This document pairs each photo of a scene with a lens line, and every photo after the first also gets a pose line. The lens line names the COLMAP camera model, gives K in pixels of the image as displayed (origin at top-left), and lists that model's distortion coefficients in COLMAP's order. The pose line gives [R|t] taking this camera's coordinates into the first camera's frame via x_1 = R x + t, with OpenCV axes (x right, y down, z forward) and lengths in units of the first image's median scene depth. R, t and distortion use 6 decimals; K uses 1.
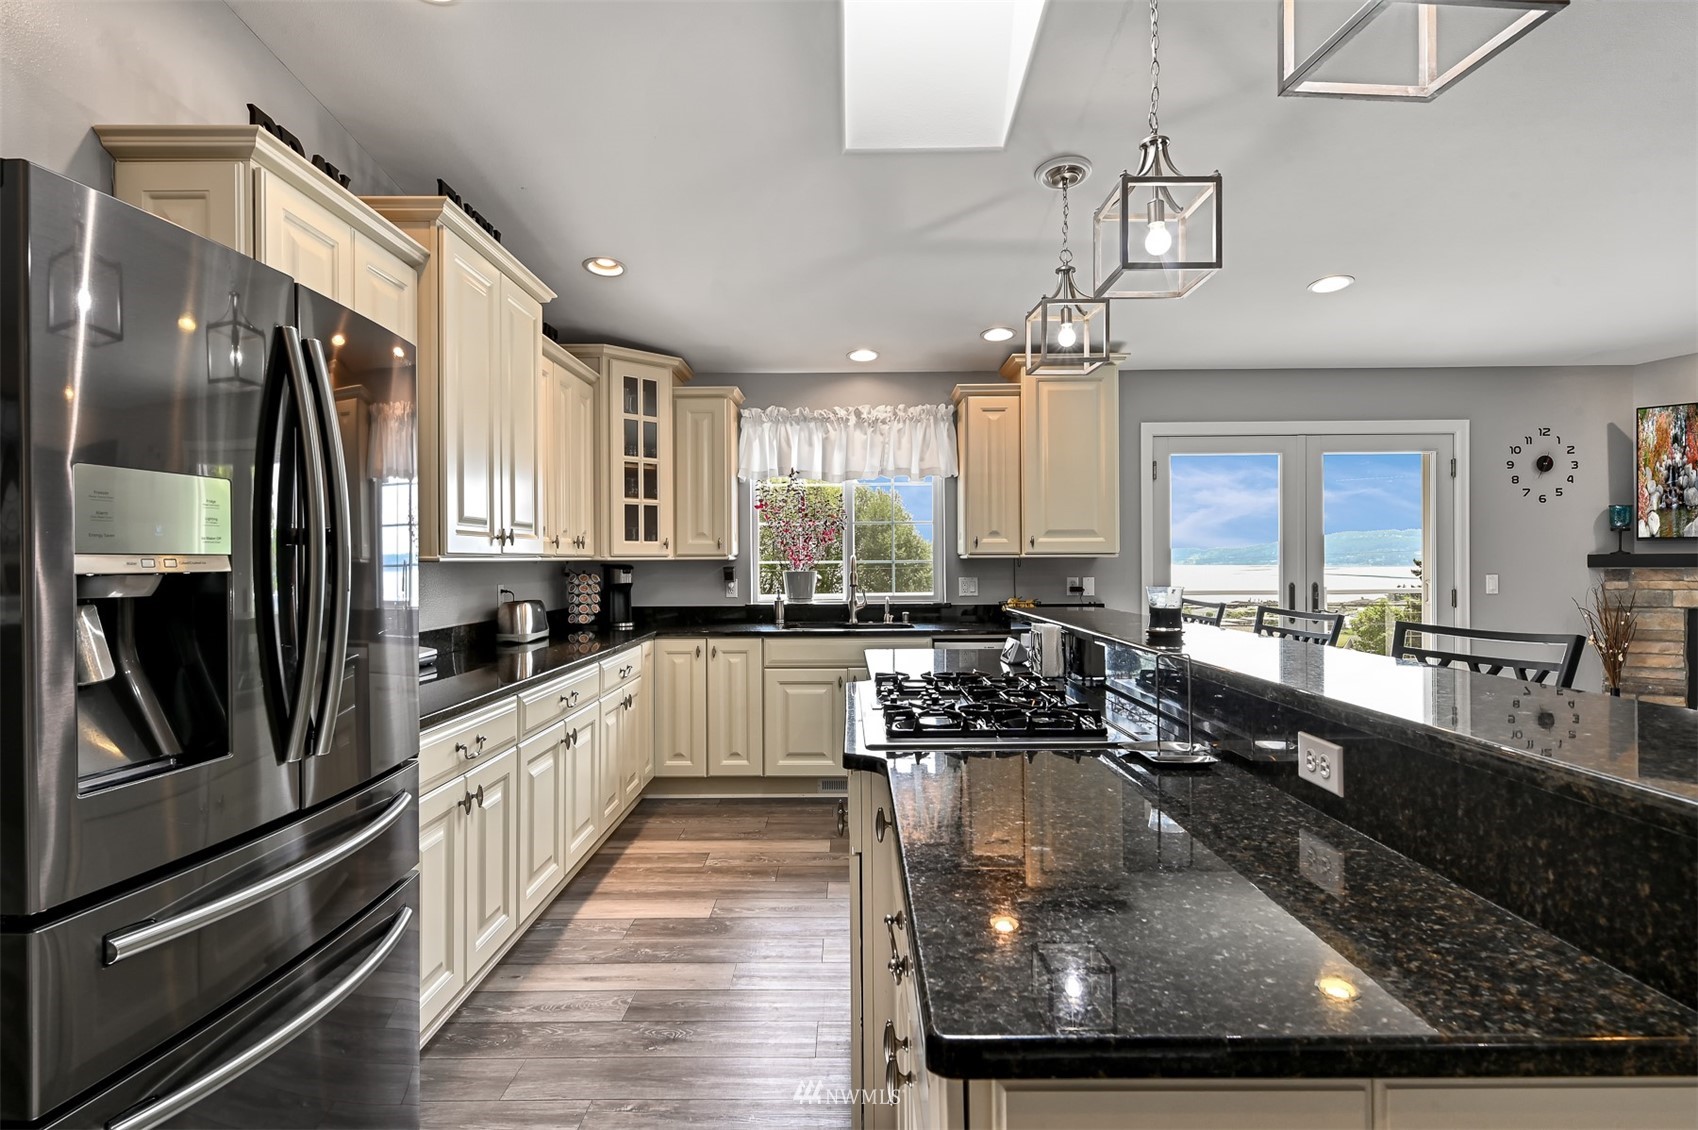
lens RADIAL K [[885.1, 0, 845.4], [0, 885.1, 561.6], [0, 0, 1]] dist [0.007093, -0.001478]
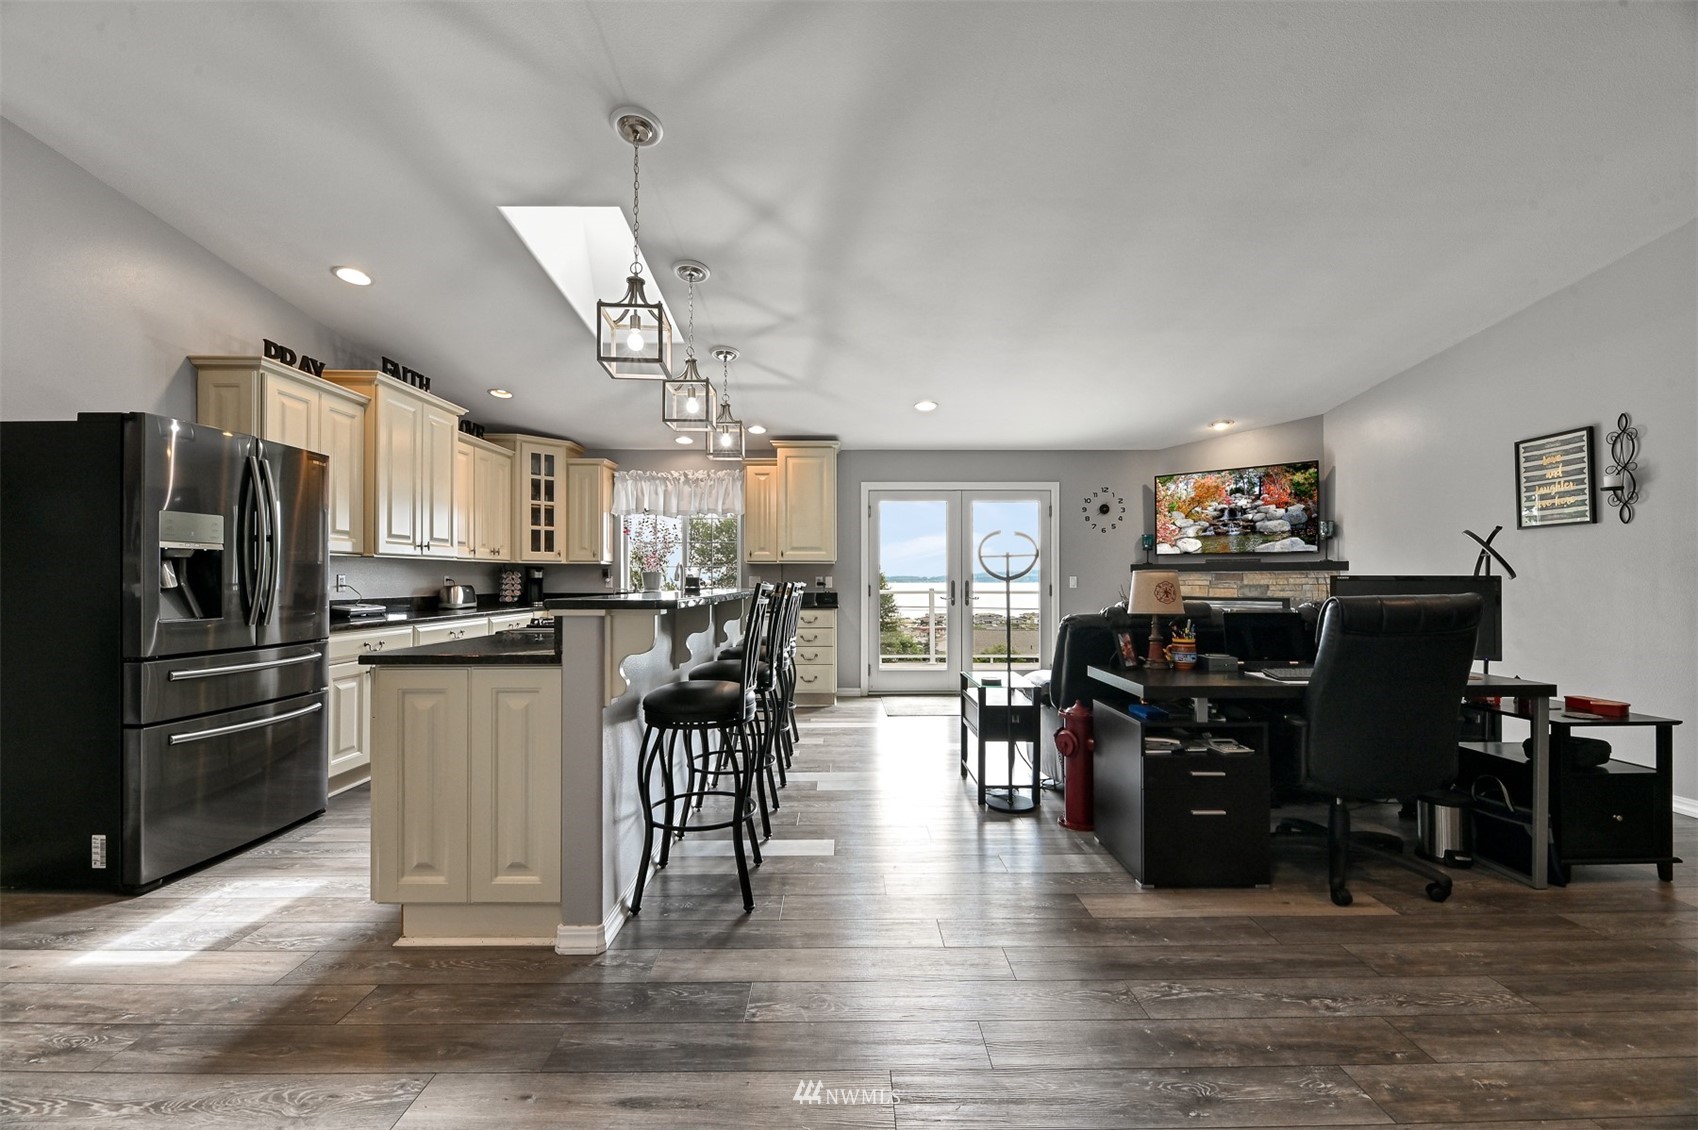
lens RADIAL K [[696.8, 0, 850.2], [0, 696.8, 573.1], [0, 0, 1]] dist [0.001497, -0.003554]
pose [[0.999807, 0.005996, 0.018730, 0.318365], [-0.005838, 0.999947, -0.008512, 0.024002], [-0.018780, 0.008401, 0.999788, -0.311584]]
